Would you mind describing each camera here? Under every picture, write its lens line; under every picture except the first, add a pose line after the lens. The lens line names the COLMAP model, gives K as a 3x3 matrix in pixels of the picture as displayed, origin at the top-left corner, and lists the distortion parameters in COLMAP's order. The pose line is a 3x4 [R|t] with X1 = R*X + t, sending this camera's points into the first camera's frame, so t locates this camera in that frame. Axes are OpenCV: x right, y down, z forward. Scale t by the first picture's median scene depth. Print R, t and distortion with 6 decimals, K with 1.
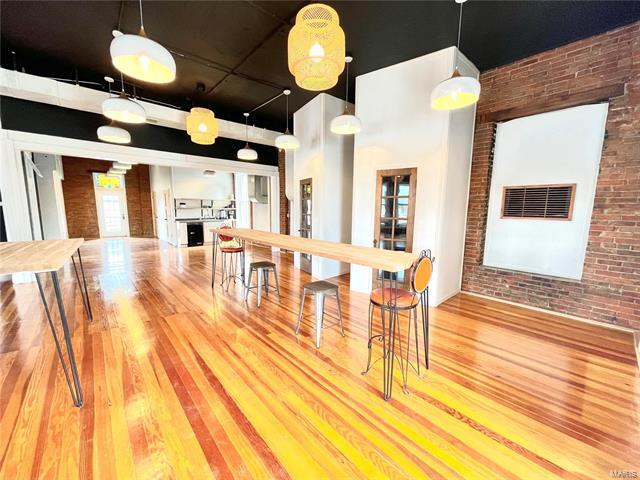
lens RADIAL K [[258.5, 0, 314.7], [0, 258.5, 243.0], [0, 0, 1]] dist [-0.003033, 0.000342]
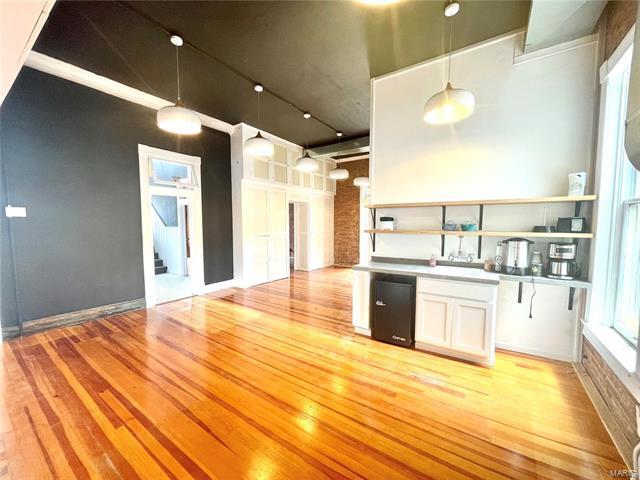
lens RADIAL K [[258.5, 0, 314.7], [0, 258.5, 243.0], [0, 0, 1]] dist [-0.003033, 0.000342]
pose [[0.240706, 0.065521, -0.968384, -0.163162], [-0.134964, 0.990286, 0.033456, -0.113544], [0.961169, 0.122644, 0.247210, 0.796419]]
